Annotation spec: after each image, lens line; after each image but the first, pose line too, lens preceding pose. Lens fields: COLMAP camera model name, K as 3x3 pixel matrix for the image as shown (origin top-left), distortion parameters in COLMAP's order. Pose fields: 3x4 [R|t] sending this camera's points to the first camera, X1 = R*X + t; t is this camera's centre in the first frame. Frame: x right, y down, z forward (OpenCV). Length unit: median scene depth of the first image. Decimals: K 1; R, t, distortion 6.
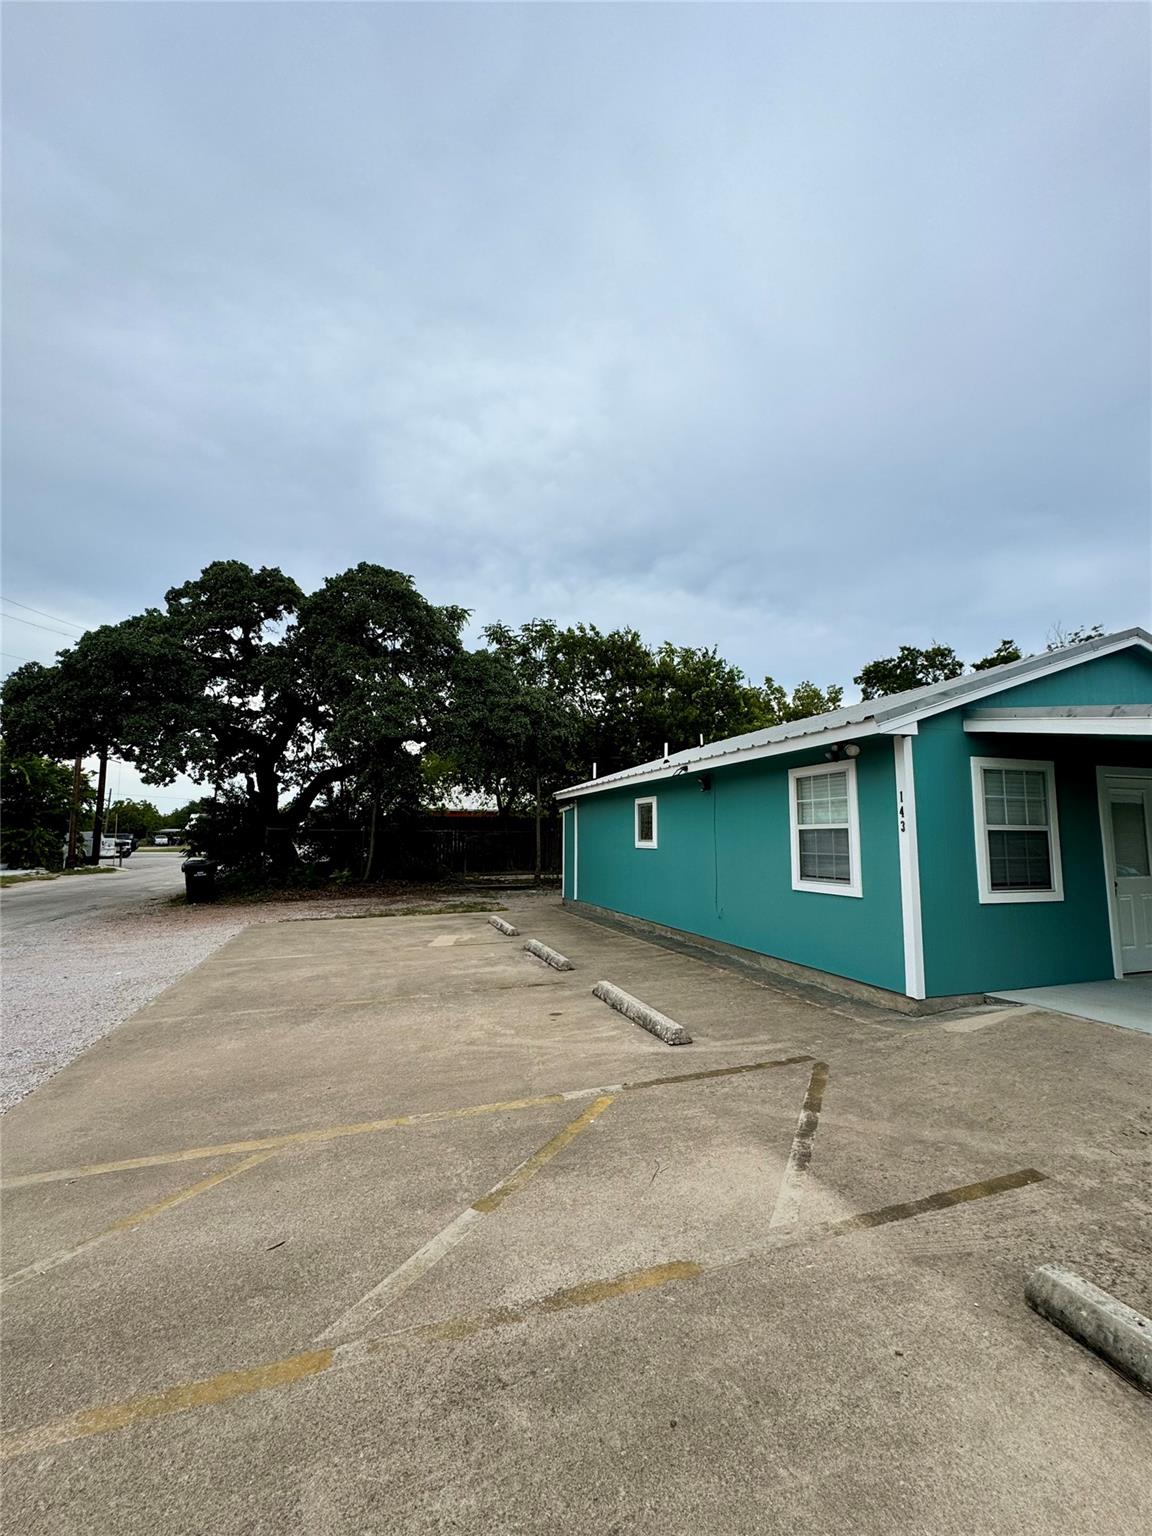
lens RADIAL K [[614.8, 0, 576.0], [0, 614.8, 768.0], [0, 0, 1]] dist [-0.004993, 0.000879]
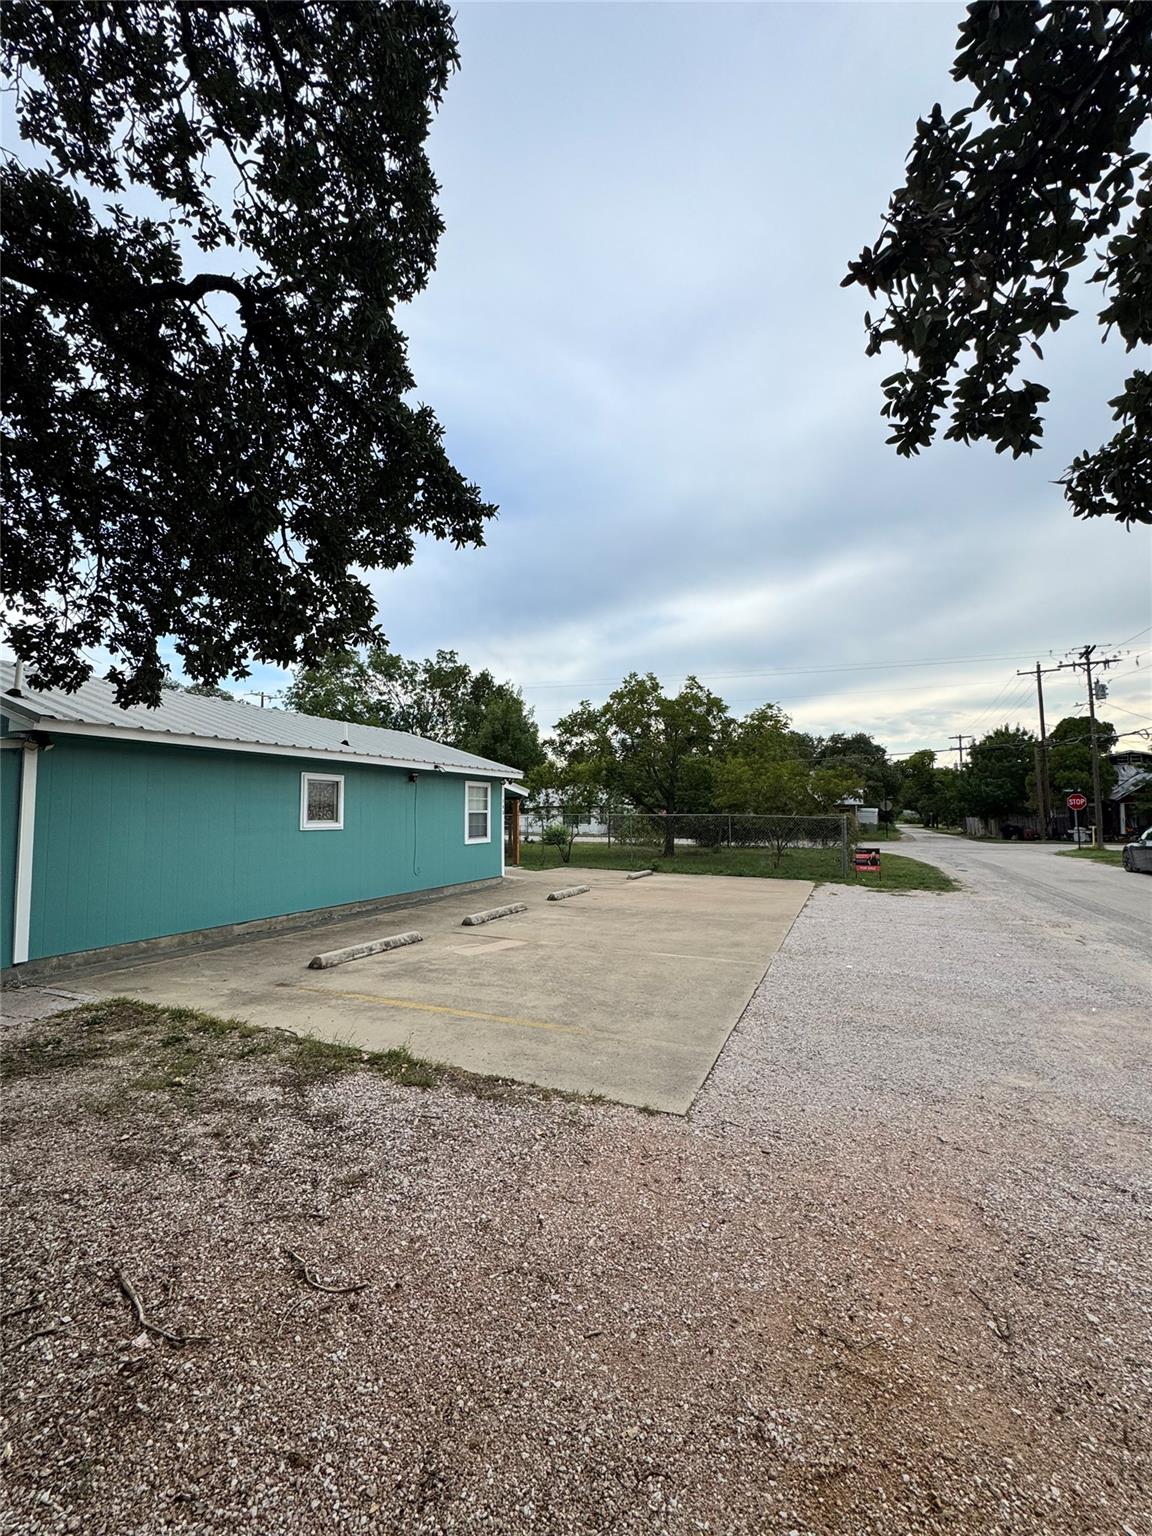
lens RADIAL K [[614.8, 0, 576.0], [0, 614.8, 768.0], [0, 0, 1]] dist [-0.004993, 0.000879]
pose [[-0.714963, 0.050660, 0.697324, -1.223132], [-0.080591, 0.984752, -0.154171, 0.231943], [-0.694502, -0.166425, -0.699979, 2.137331]]
